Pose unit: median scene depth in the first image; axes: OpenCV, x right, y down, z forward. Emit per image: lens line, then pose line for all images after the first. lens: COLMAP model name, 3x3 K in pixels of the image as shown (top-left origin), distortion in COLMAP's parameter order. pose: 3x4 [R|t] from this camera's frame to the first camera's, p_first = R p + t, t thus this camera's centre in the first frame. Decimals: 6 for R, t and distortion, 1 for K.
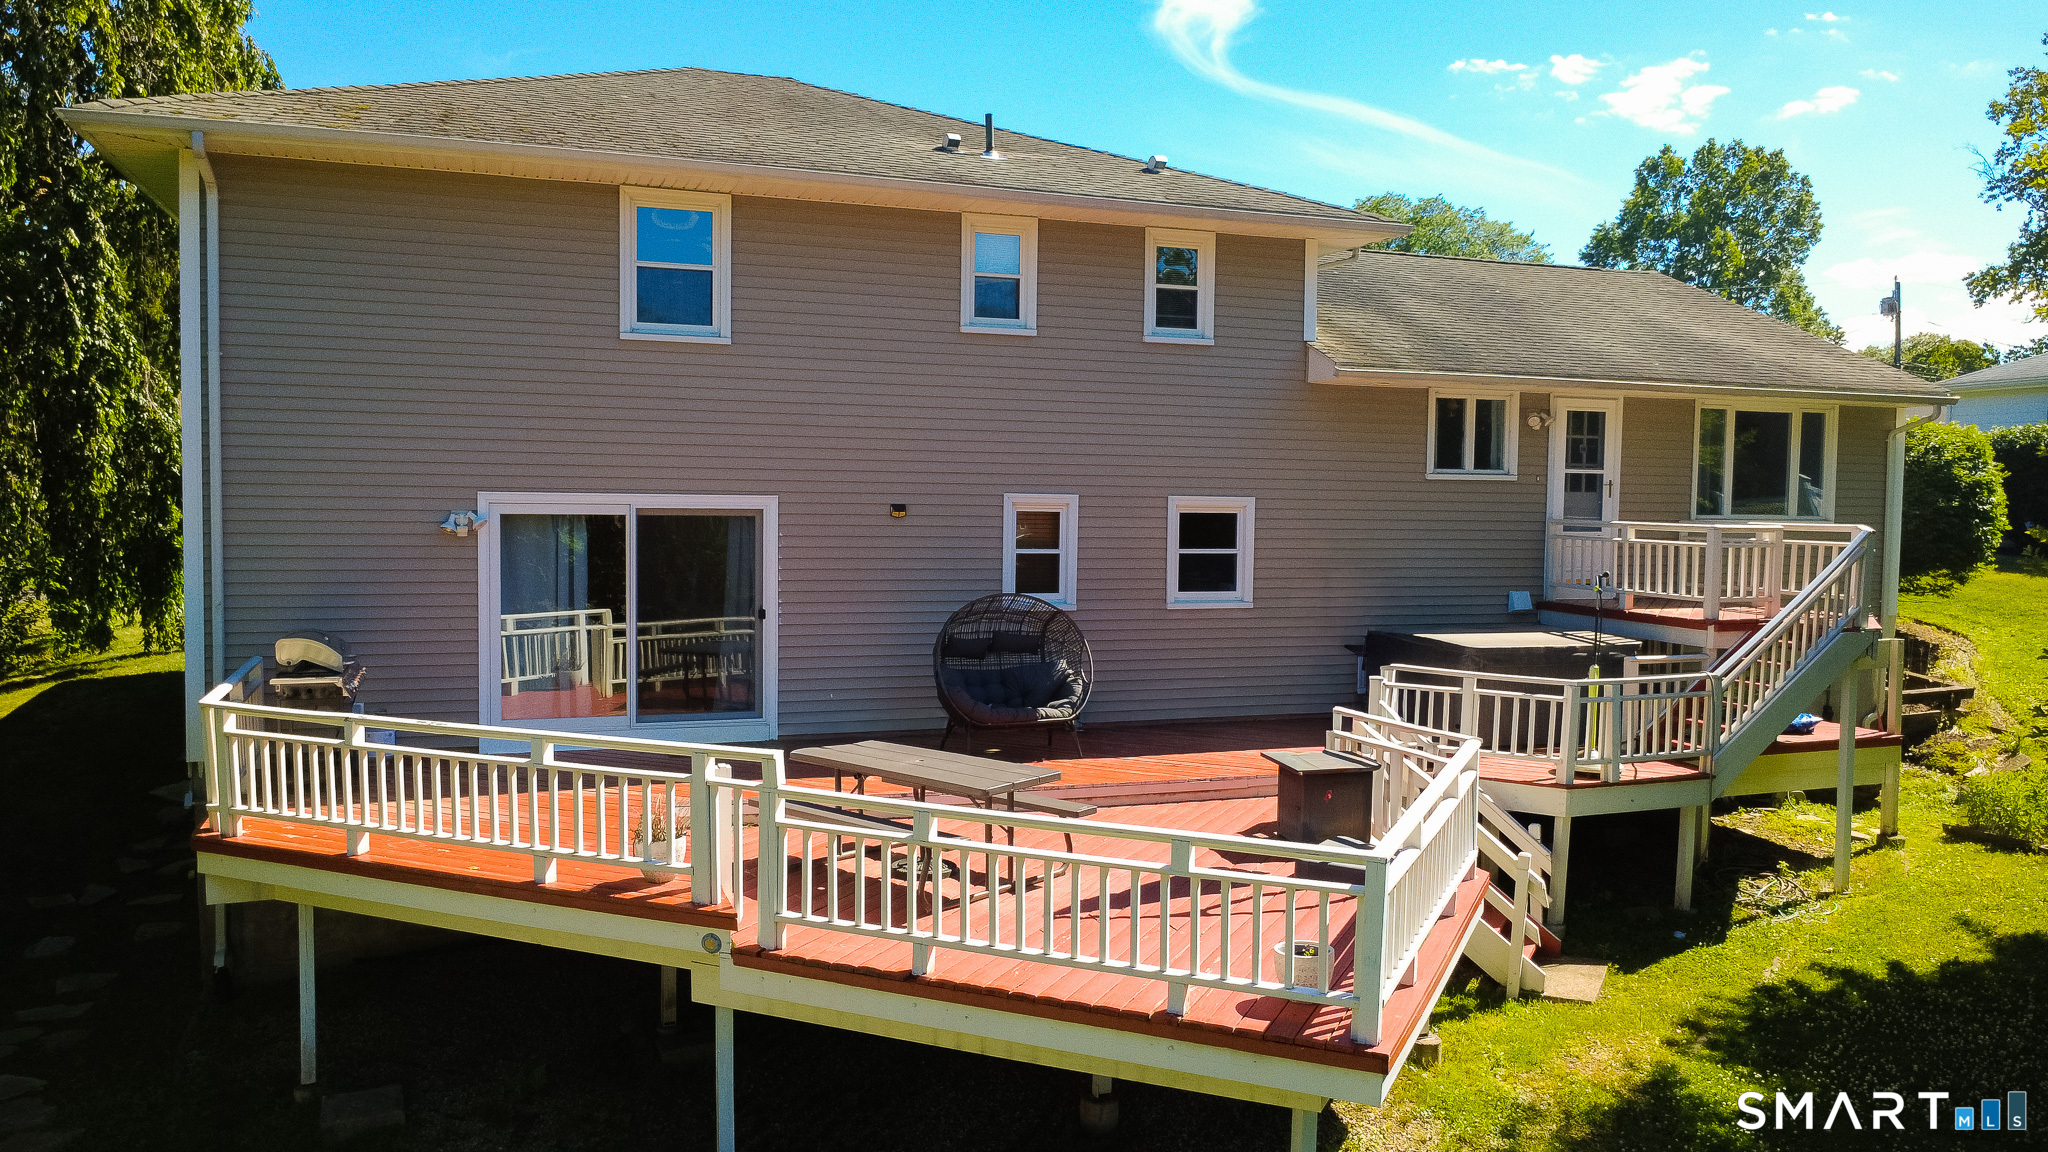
lens RADIAL K [[1534.6, 0, 1024.0], [0, 1534.6, 576.0], [0, 0, 1]] dist [-0.003017, -0.000032]
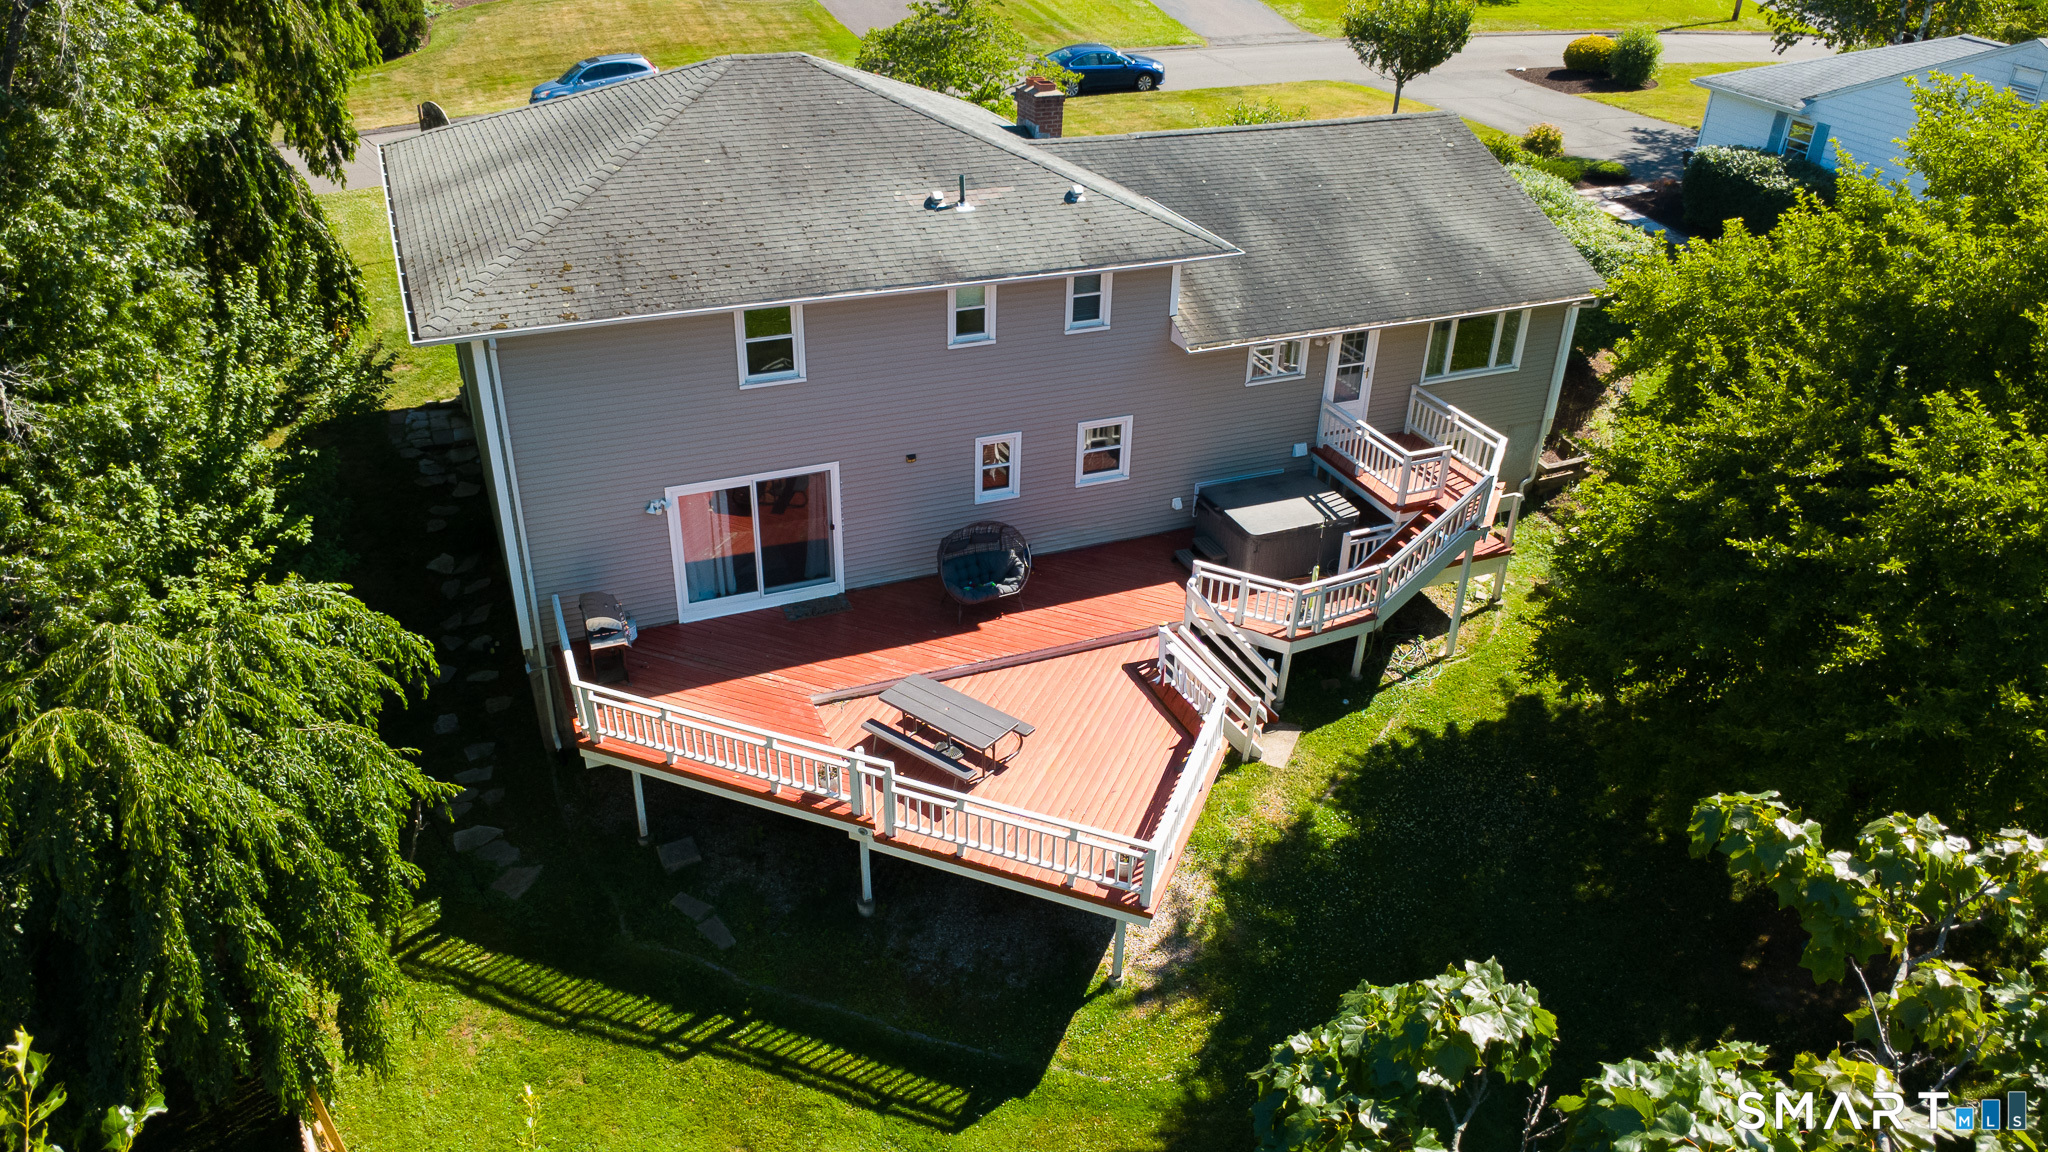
lens RADIAL K [[1444.3, 0, 1024.0], [0, 1444.3, 576.0], [0, 0, 1]] dist [-0.000183, 0.000485]
pose [[0.998496, -0.014171, 0.052959, -0.048234], [-0.010955, 0.894950, 0.446033, -0.650555], [-0.053717, -0.445942, 0.893448, -0.450754]]
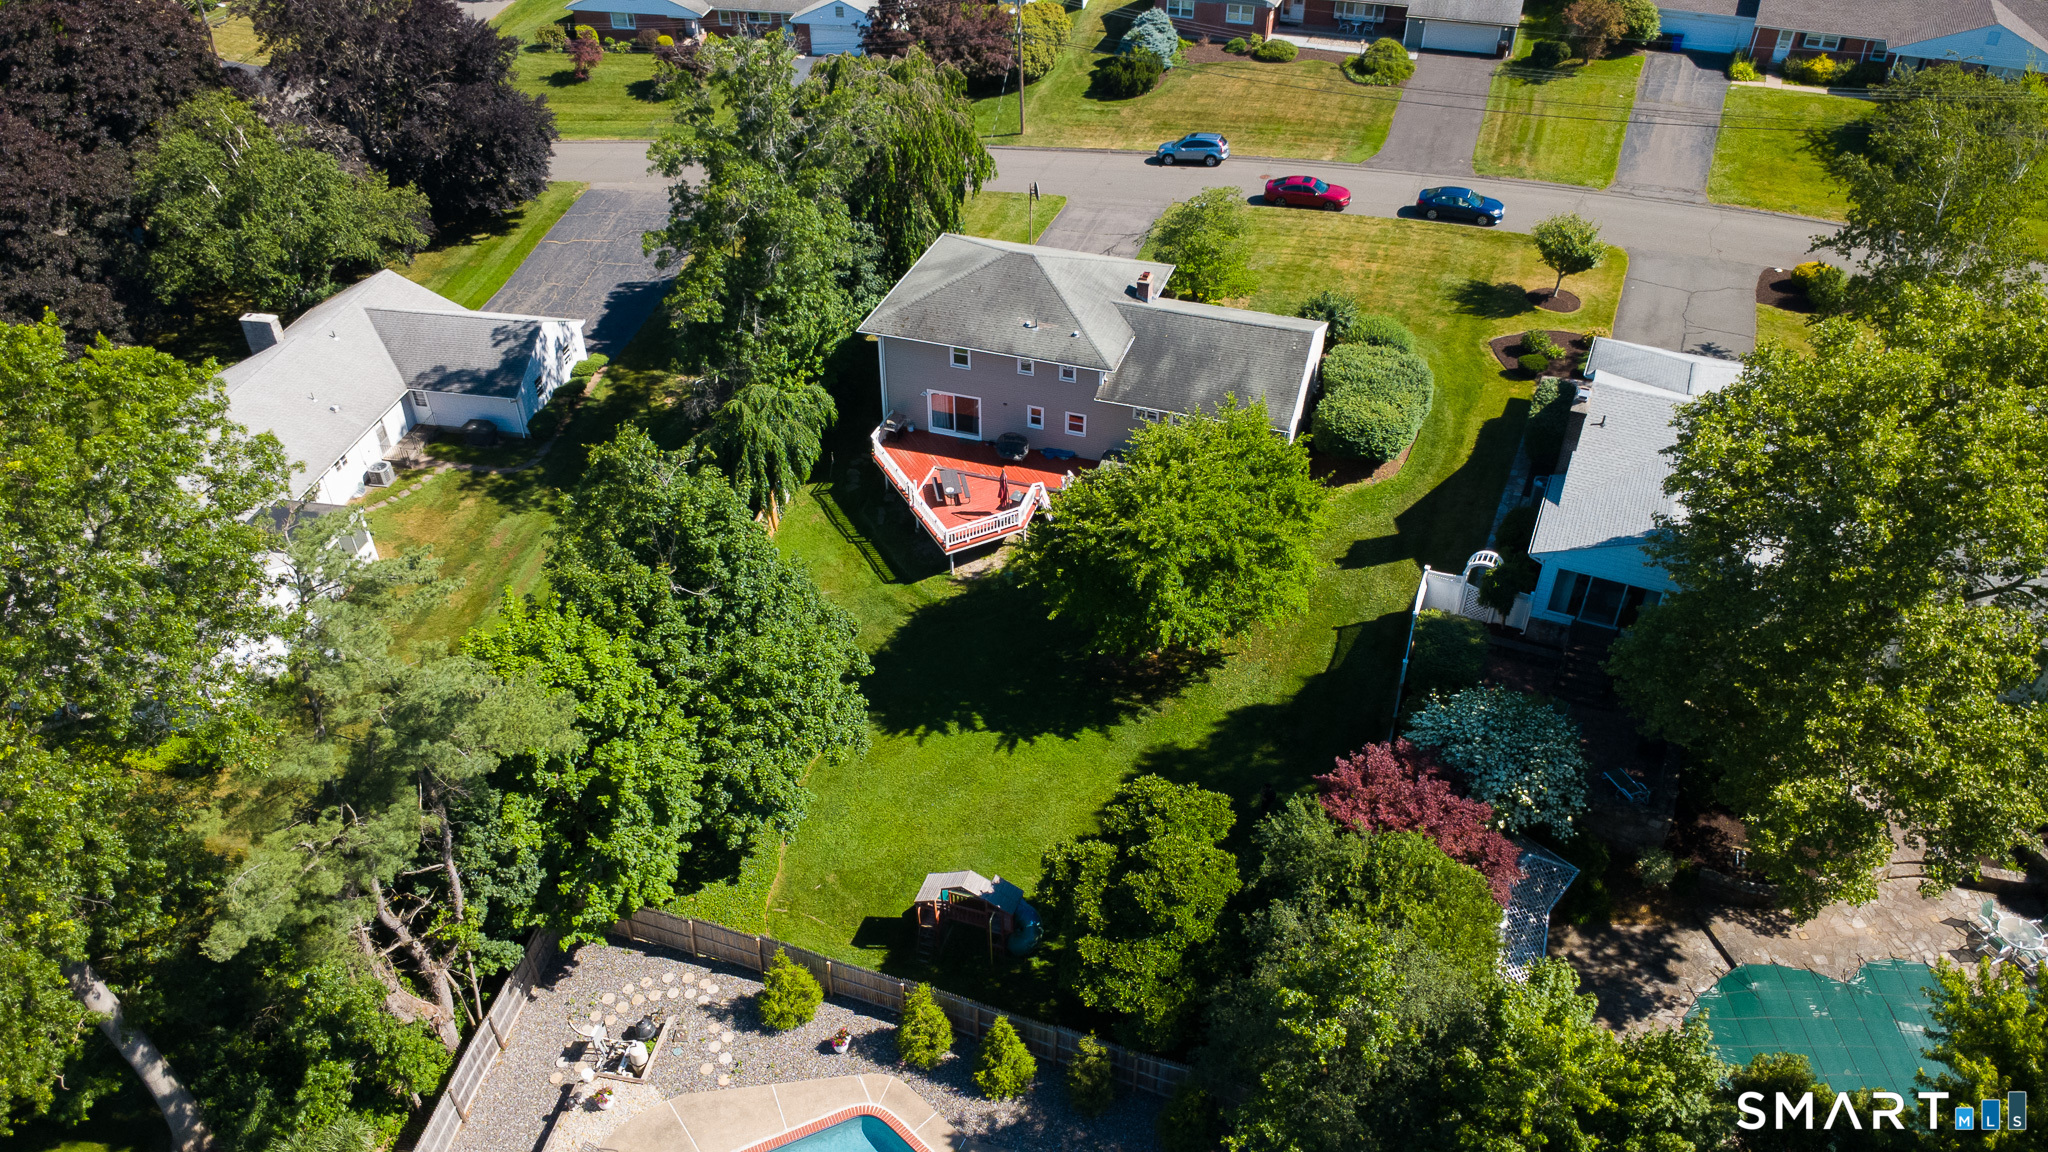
lens RADIAL K [[1444.3, 0, 1024.0], [0, 1444.3, 576.0], [0, 0, 1]] dist [-0.000183, 0.000485]
pose [[0.778731, 0.370978, -0.505918, 2.557397], [-0.015064, 0.817251, 0.576084, -2.306074], [0.627177, -0.440994, 0.642008, -2.175709]]
